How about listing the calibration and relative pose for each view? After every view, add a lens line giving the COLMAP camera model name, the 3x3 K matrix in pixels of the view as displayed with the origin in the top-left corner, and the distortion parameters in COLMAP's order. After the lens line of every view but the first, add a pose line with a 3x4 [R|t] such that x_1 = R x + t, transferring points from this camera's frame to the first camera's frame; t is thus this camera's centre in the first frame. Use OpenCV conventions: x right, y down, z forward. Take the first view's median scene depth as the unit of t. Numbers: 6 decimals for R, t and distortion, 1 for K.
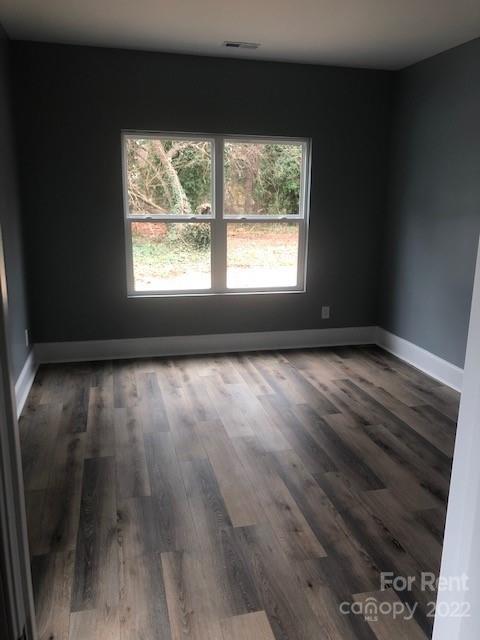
lens RADIAL K [[518.1, 0, 240.0], [0, 518.1, 320.0], [0, 0, 1]] dist [0.005022, 0.002920]
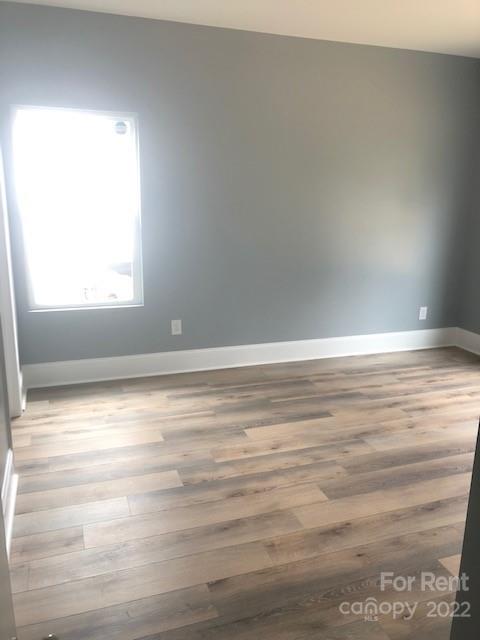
lens RADIAL K [[530.9, 0, 240.0], [0, 530.9, 320.0], [0, 0, 1]] dist [0.003322, 0.008766]
pose [[0.097828, 0.228678, -0.968574, 1.067962], [-0.252300, 0.947147, 0.198136, -0.123112], [0.962691, 0.224988, 0.150352, 0.603880]]
